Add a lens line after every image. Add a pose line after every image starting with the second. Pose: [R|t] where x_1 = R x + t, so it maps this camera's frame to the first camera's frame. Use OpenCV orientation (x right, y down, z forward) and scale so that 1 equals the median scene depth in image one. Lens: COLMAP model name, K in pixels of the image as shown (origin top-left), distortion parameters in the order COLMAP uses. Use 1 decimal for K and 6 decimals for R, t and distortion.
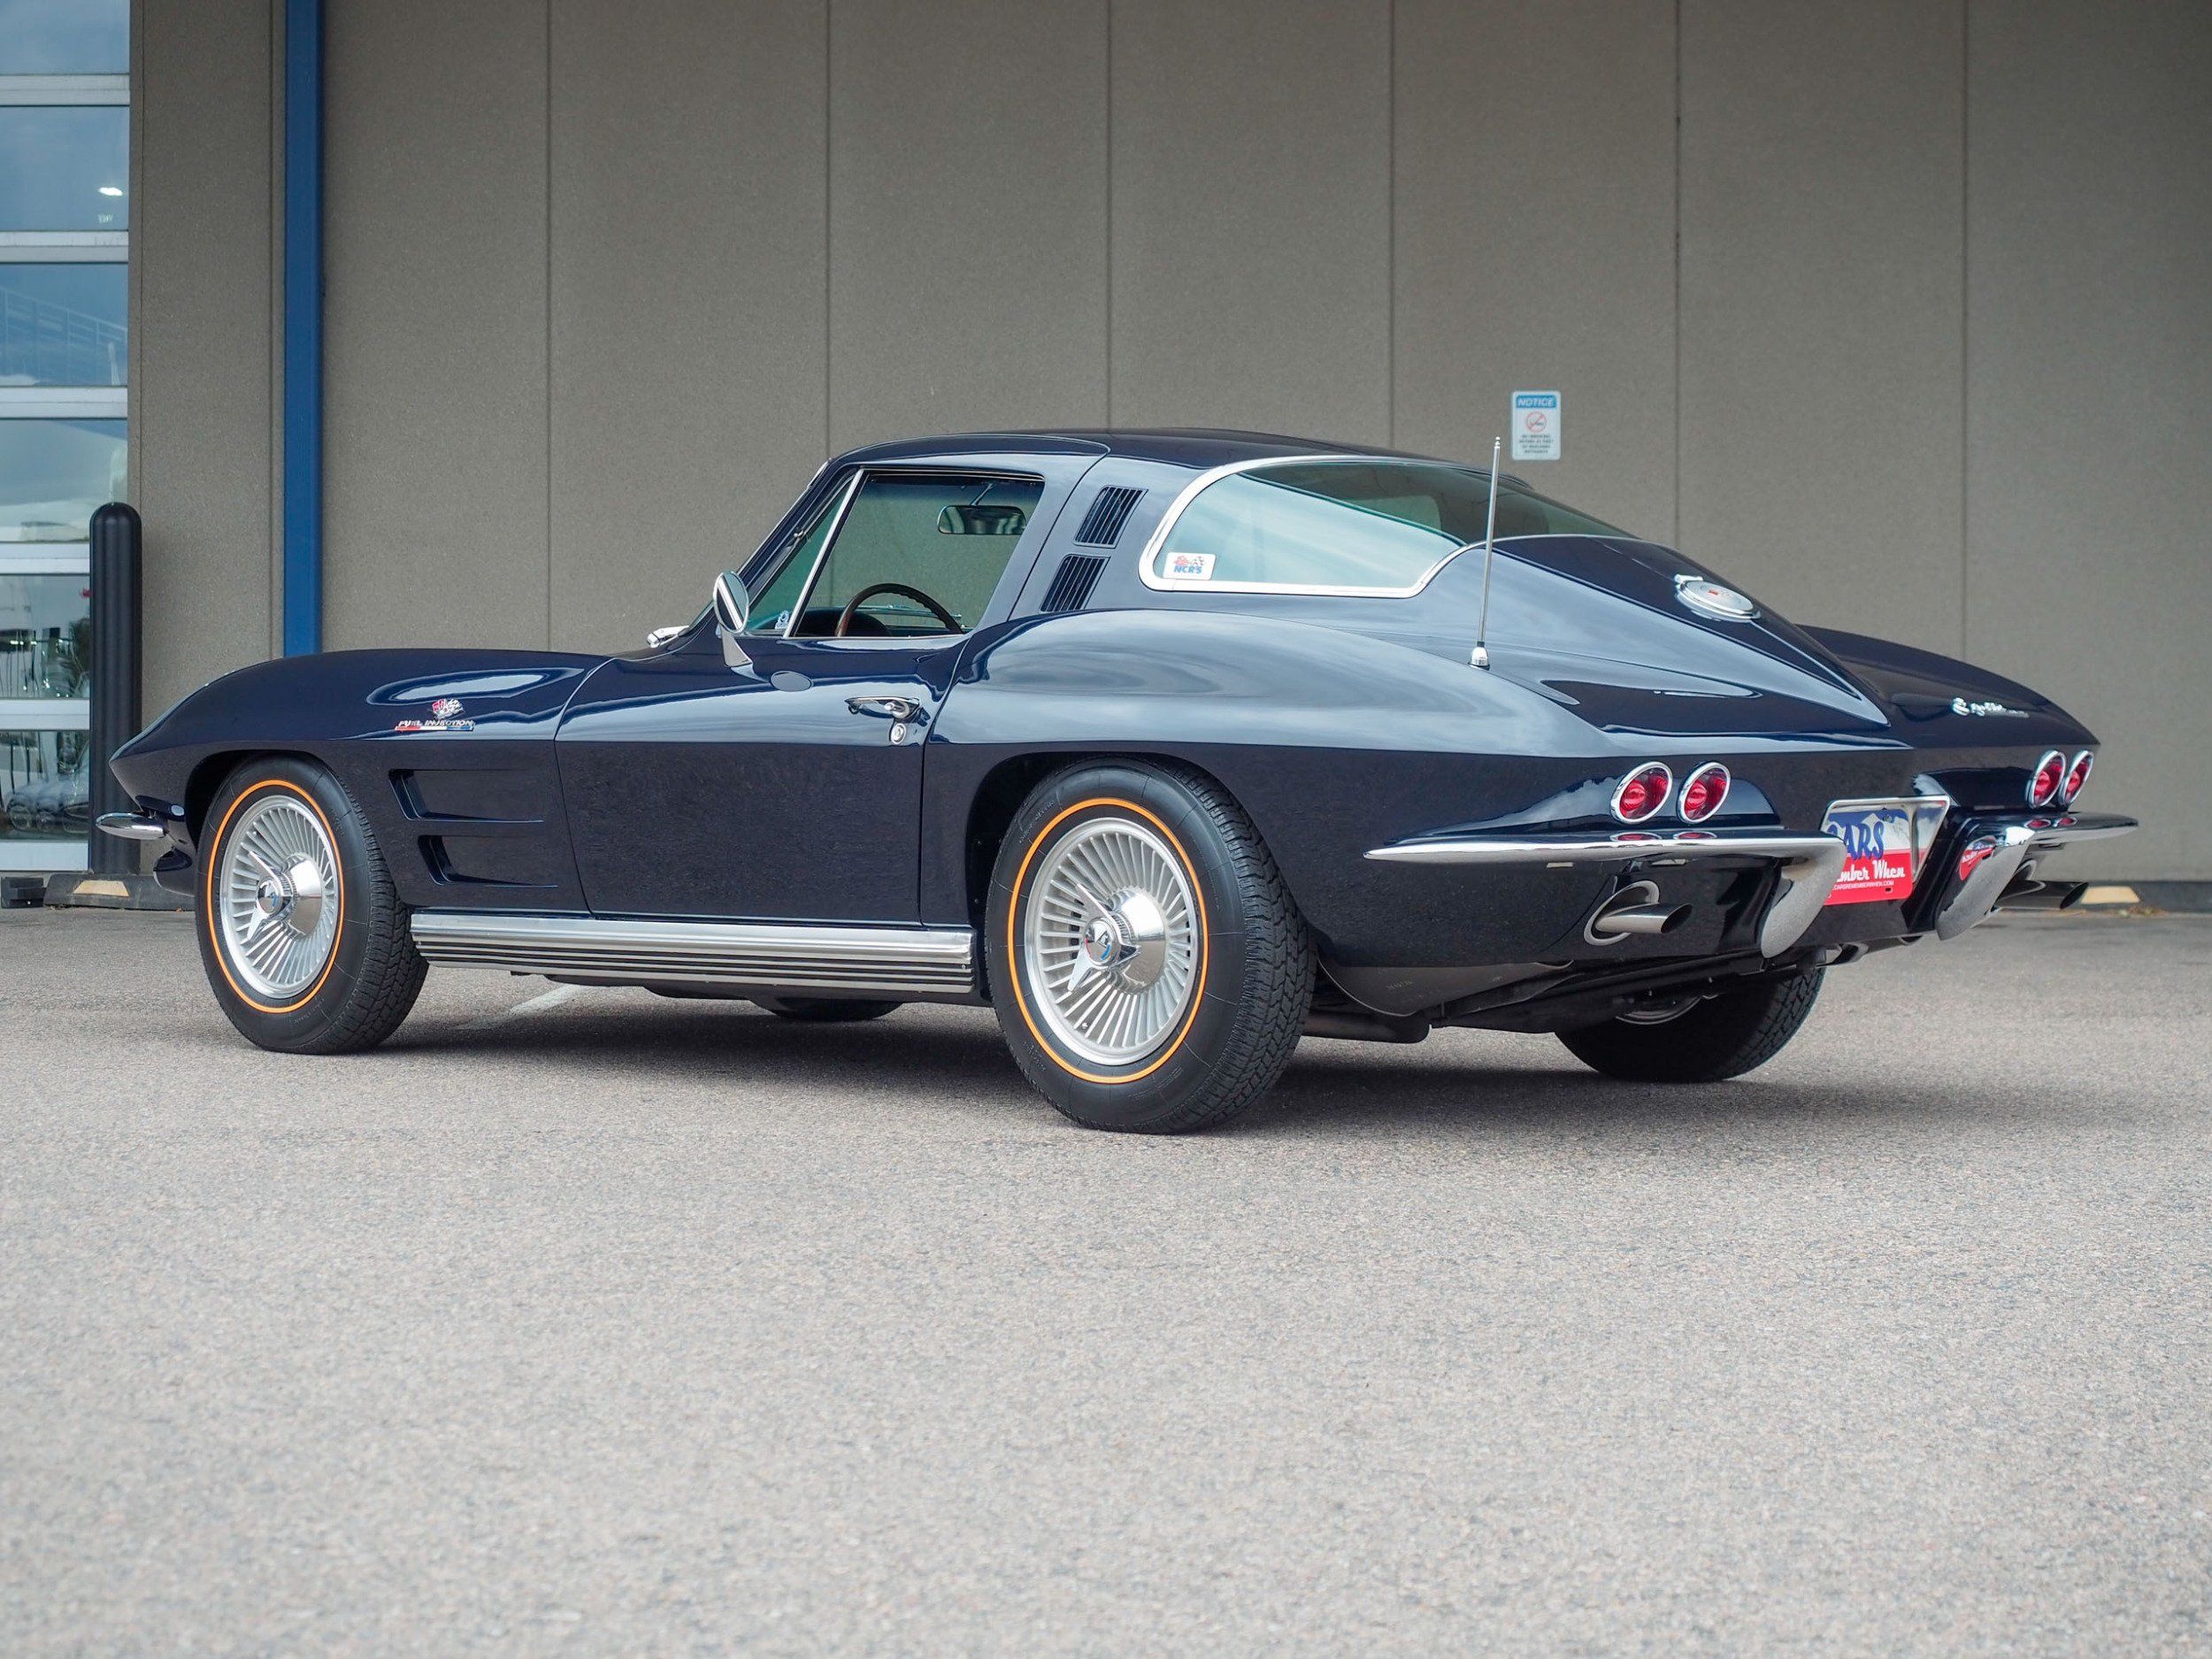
lens RADIAL K [[4834.5, 0, 1107.2], [0, 4834.5, 788.6], [0, 0, 1]] dist [-0.000549, -0.343450]
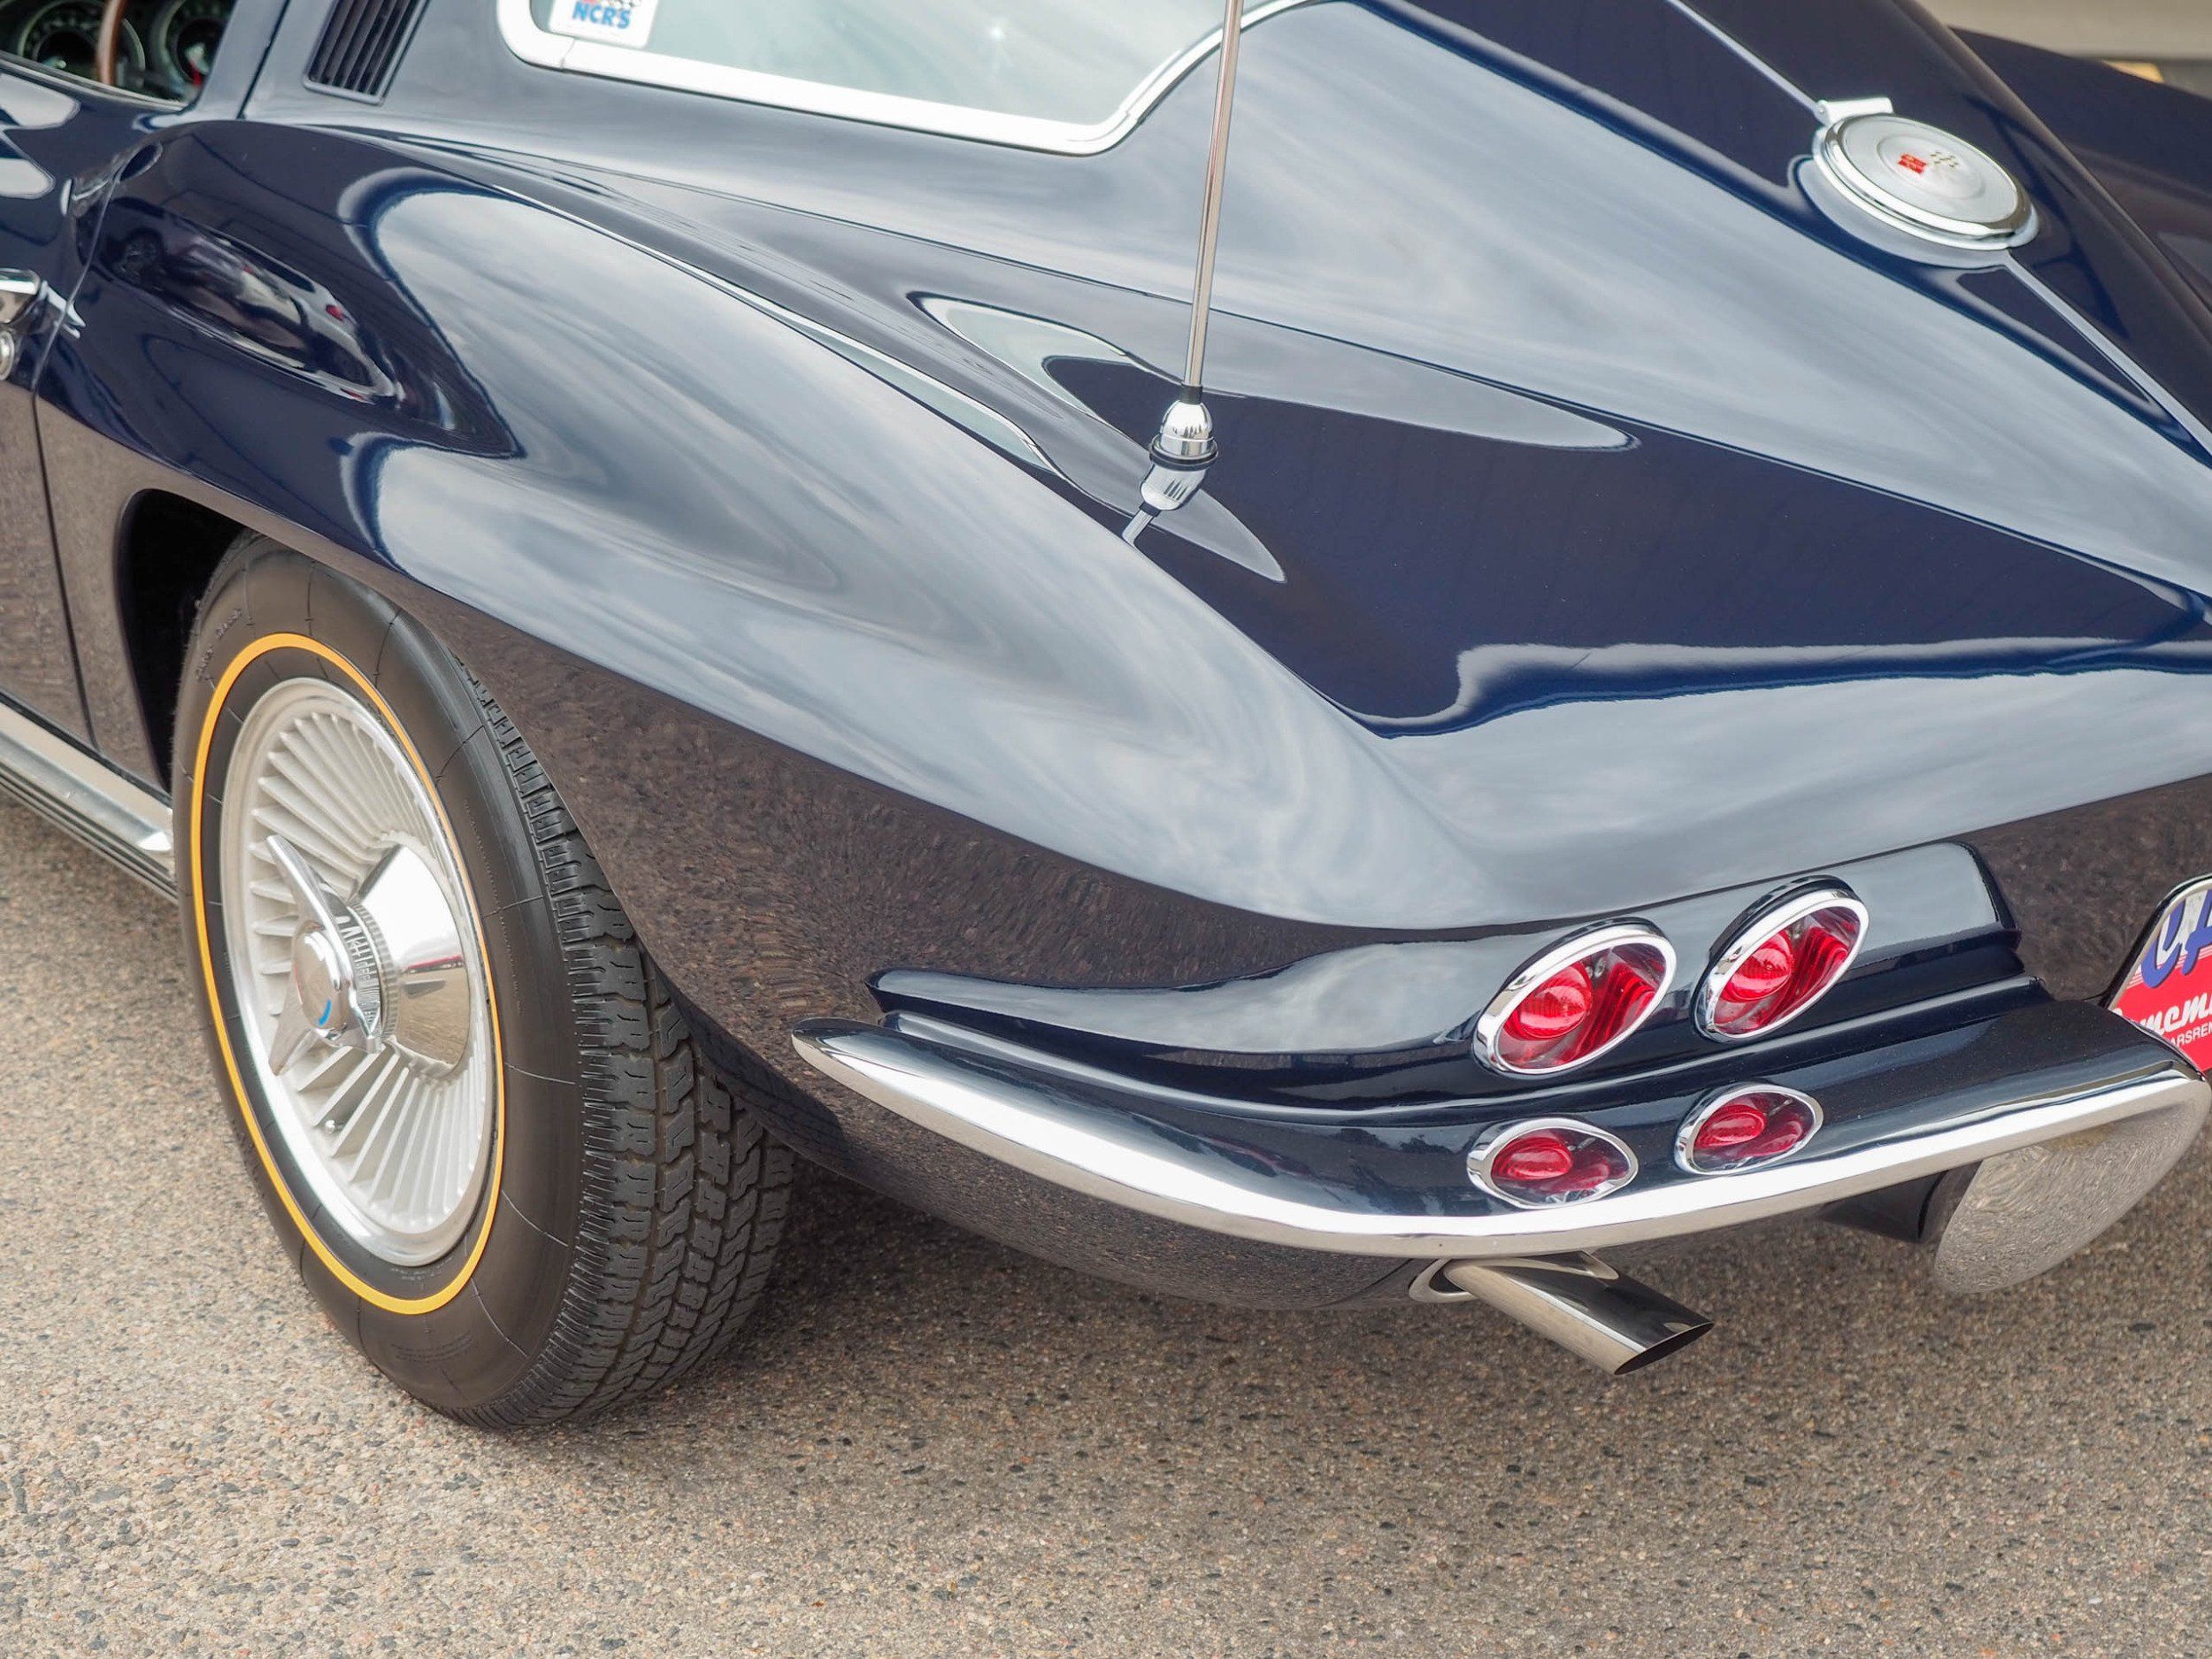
lens RADIAL K [[3623.5, 0, 1102.0], [0, 3623.5, 786.3], [0, 0, 1]] dist [0.051672, -0.225891]
pose [[0.992288, 0.054386, -0.111384, 0.094450], [-0.017913, 0.952088, 0.305298, -0.076651], [0.122651, -0.300948, 0.945720, 0.692327]]
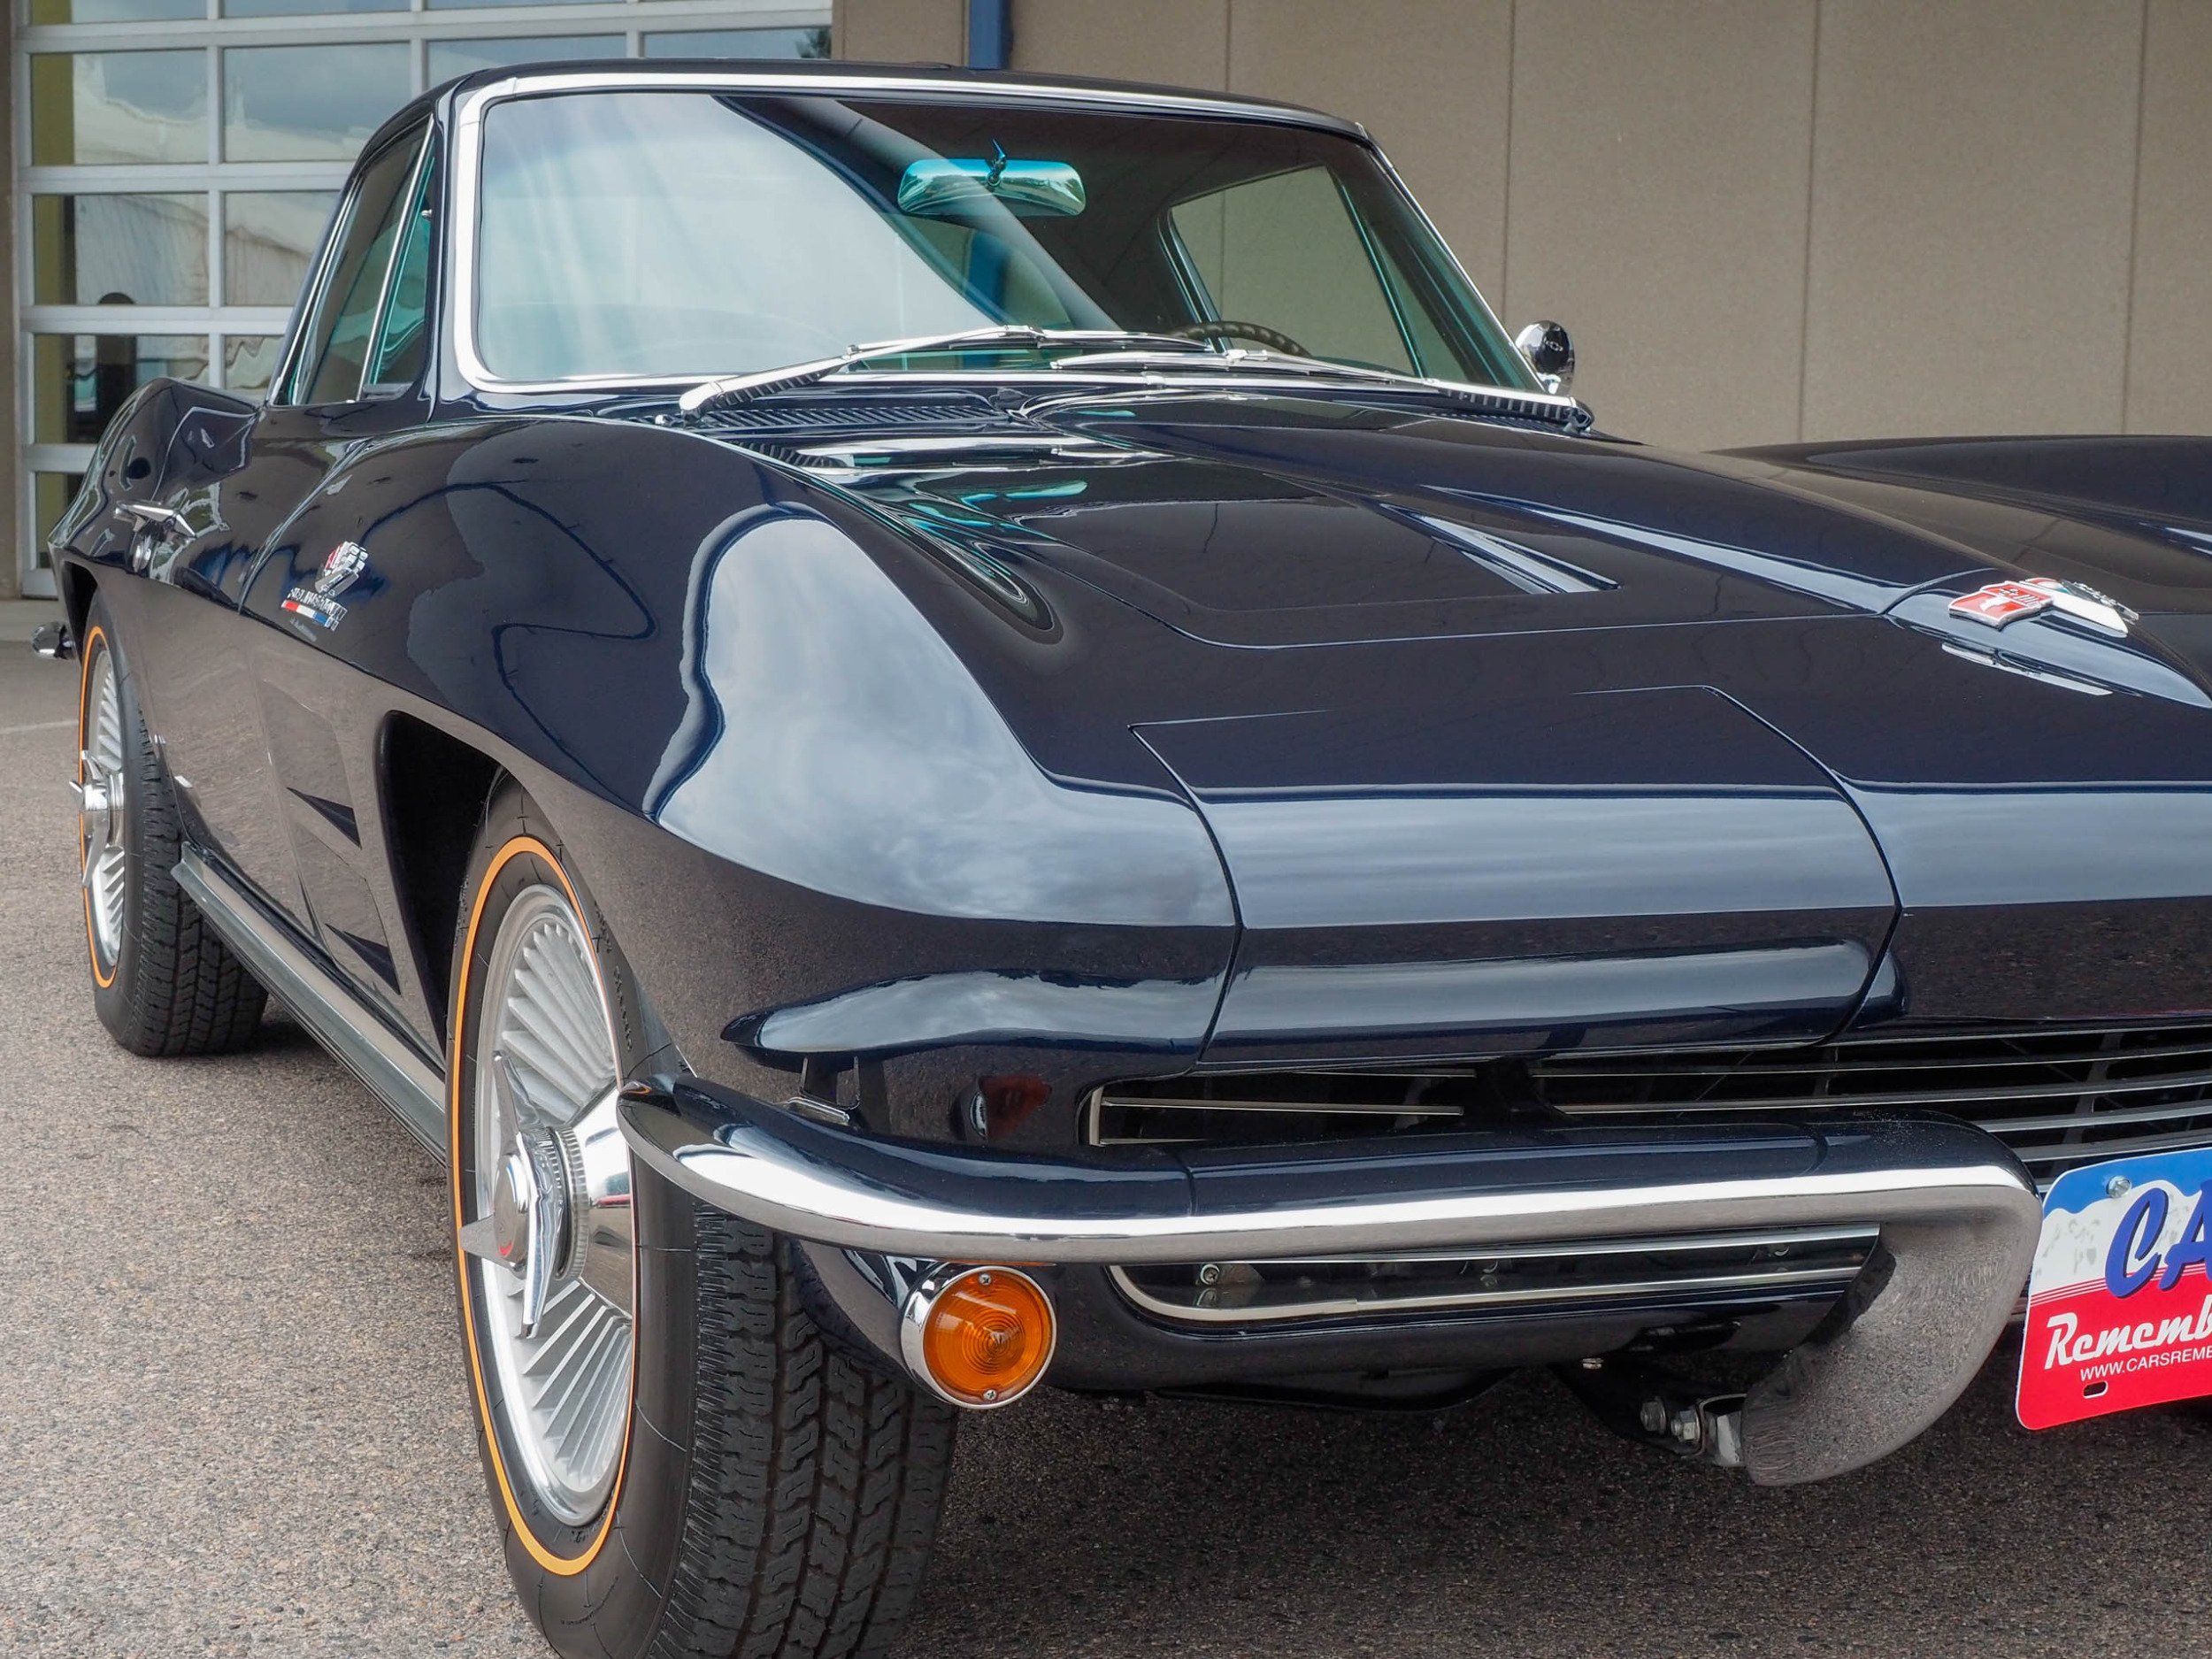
lens RADIAL K [[3379.0, 0, 1094.3], [0, 3379.0, 835.1], [0, 0, 1]] dist [0.002142, 0.021697]
pose [[0.939297, 0.051354, -0.339241, 0.195197], [-0.018834, 0.994962, 0.098470, -0.023770], [0.342588, -0.086103, 0.935532, 0.727457]]
